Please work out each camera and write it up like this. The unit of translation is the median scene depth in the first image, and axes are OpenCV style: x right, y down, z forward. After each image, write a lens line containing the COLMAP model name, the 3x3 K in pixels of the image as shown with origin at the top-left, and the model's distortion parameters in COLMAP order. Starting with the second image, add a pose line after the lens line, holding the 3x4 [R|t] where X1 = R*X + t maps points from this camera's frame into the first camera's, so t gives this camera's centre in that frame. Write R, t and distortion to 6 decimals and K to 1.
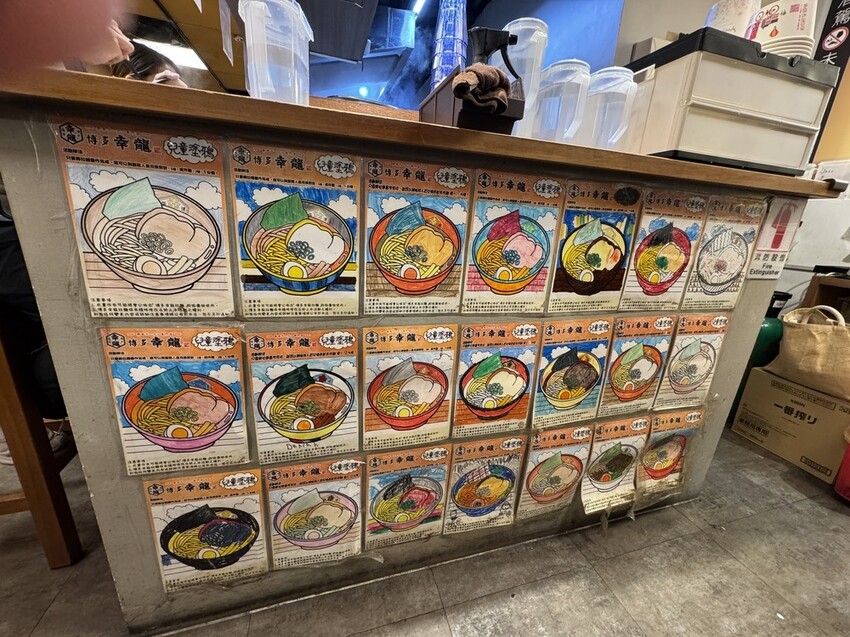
lens RADIAL K [[342.6, 0, 427.2], [0, 342.6, 317.1], [0, 0, 1]] dist [0.003353, 0.000187]
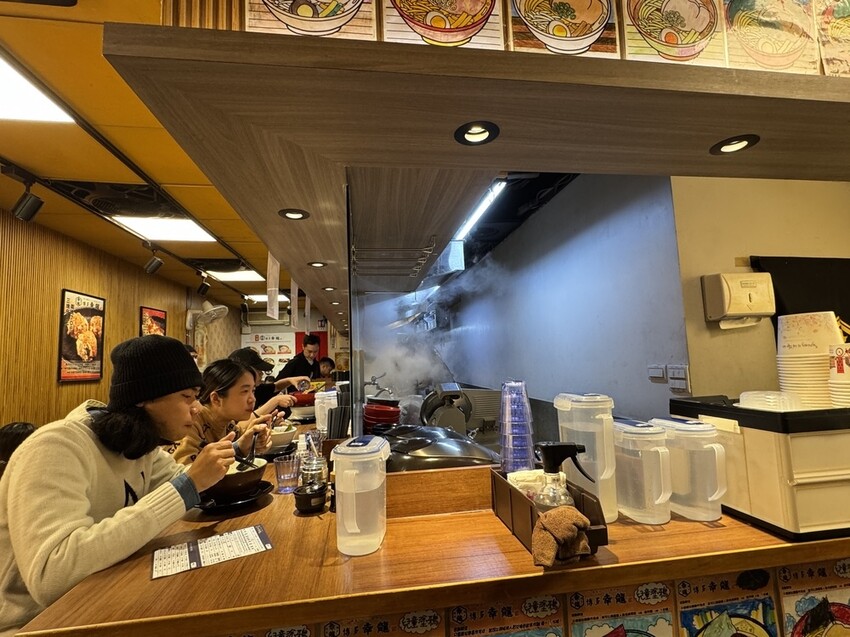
lens RADIAL K [[422.9, 0, 423.8], [0, 422.9, 320.6], [0, 0, 1]] dist [0.004013, 0.000967]
pose [[0.984653, -0.110152, -0.135368, 0.000706], [0.053024, 0.927803, -0.369283, -0.616456], [0.166272, 0.356438, 0.919405, -0.322769]]
